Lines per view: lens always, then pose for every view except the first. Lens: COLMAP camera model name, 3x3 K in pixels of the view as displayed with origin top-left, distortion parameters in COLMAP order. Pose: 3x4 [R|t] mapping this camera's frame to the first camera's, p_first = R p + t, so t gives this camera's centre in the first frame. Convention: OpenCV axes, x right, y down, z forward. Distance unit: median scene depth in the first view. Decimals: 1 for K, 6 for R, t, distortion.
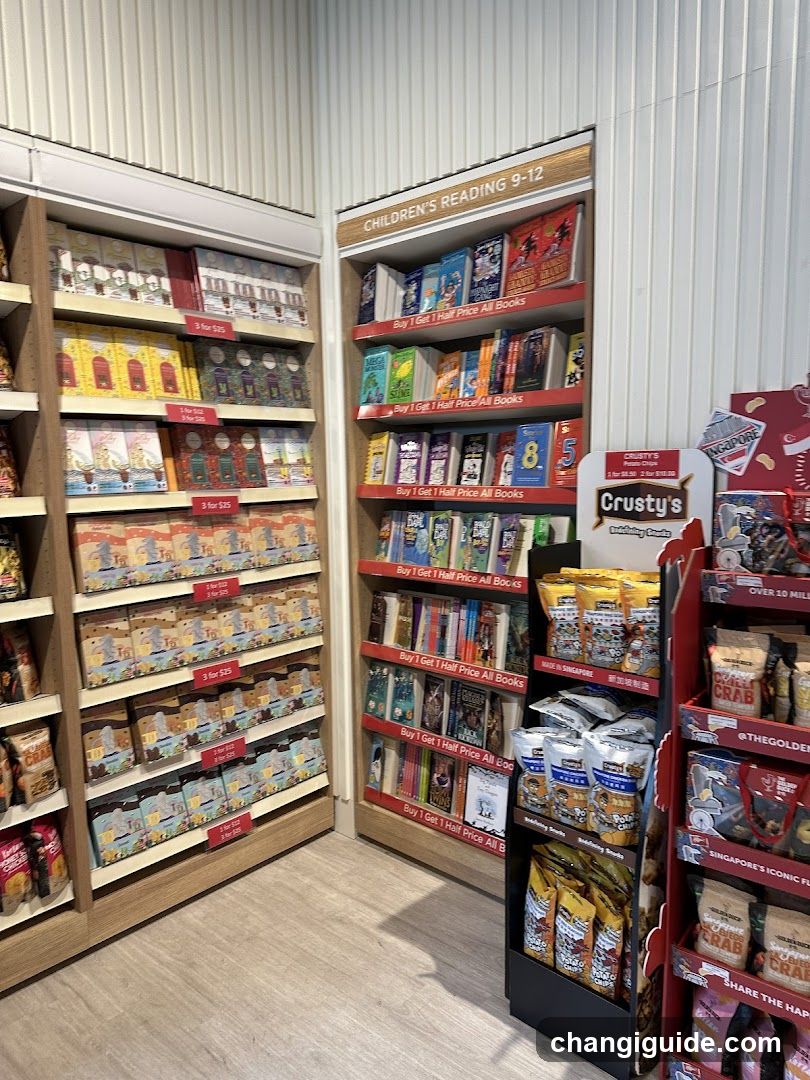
lens RADIAL K [[753.3, 0, 411.7], [0, 753.3, 549.1], [0, 0, 1]] dist [0.035537, -0.049355]
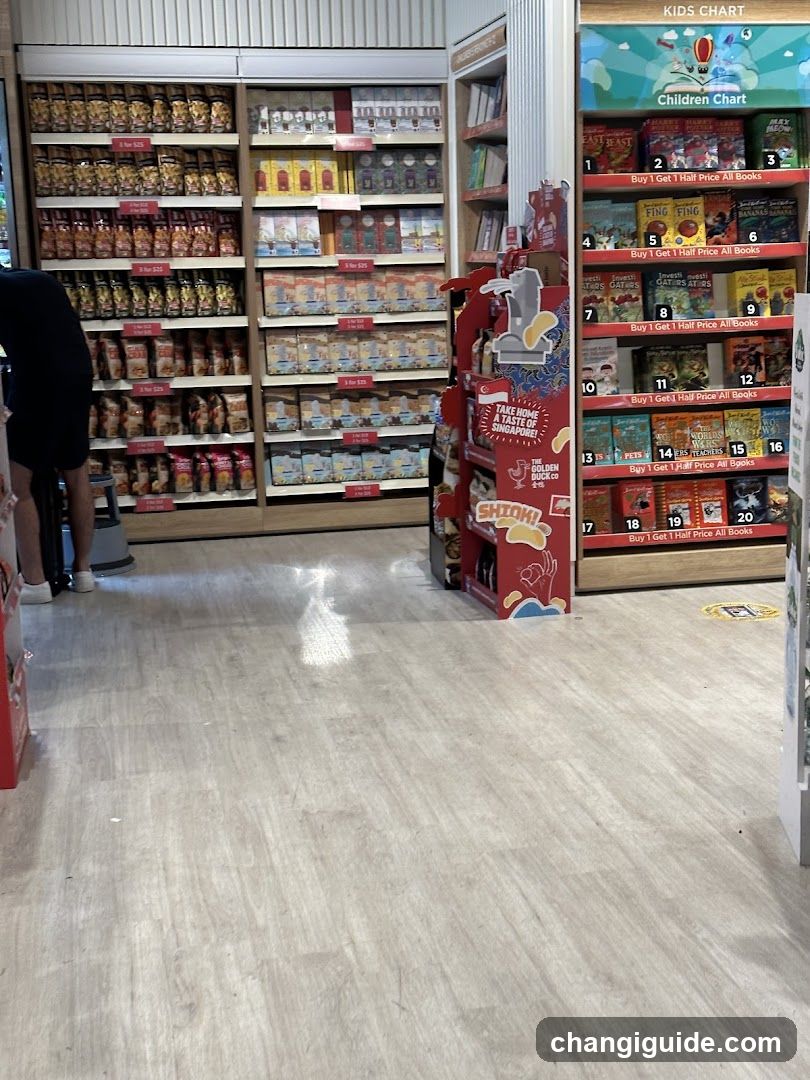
lens RADIAL K [[1401.7, 0, 404.3], [0, 1401.7, 538.7], [0, 0, 1]] dist [0.087454, 0.000000]
pose [[0.799318, 0.125801, -0.587592, 1.567212], [-0.062669, 0.989960, 0.126696, 0.121638], [0.597631, -0.064447, 0.799177, -1.233901]]
